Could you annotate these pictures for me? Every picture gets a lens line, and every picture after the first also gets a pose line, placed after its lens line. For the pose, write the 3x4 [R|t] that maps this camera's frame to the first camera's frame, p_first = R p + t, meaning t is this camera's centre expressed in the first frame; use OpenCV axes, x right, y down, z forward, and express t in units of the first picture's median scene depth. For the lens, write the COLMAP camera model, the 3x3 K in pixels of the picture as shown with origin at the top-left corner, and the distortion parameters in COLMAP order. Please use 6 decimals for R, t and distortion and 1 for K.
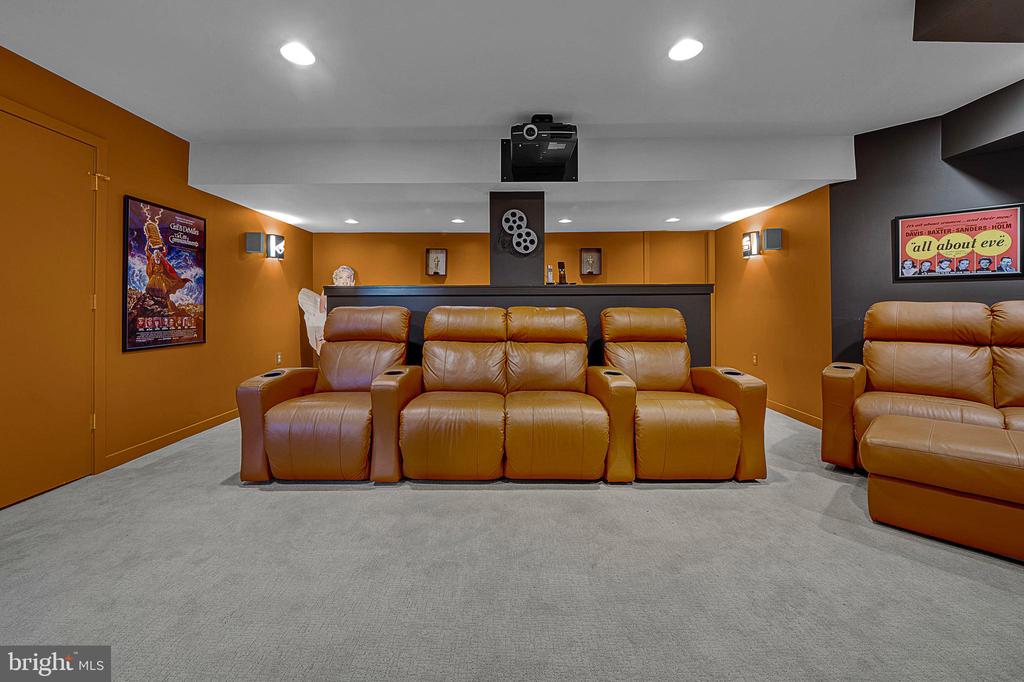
lens RADIAL K [[376.7, 0, 509.9], [0, 376.7, 319.4], [0, 0, 1]] dist [-0.011652, -0.000057]
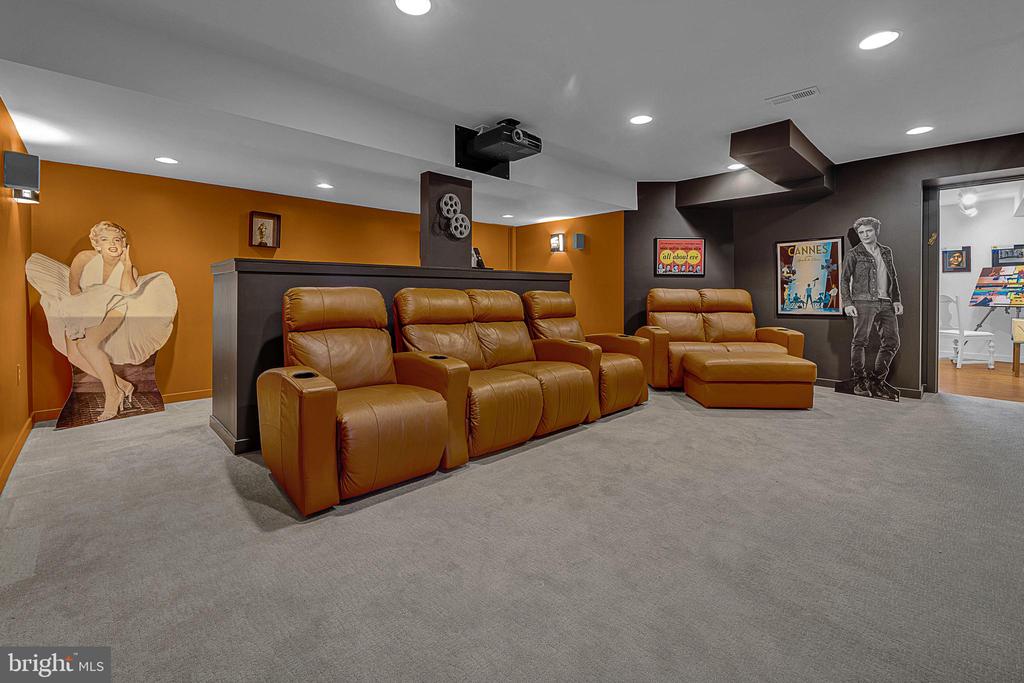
lens RADIAL K [[432.4, 0, 509.8], [0, 432.4, 300.6], [0, 0, 1]] dist [-0.024998, -0.000302]
pose [[0.728460, -0.007919, 0.685043, -0.689821], [0.018911, 0.999785, -0.008552, 0.008730], [-0.684828, 0.019185, 0.728452, 0.053058]]
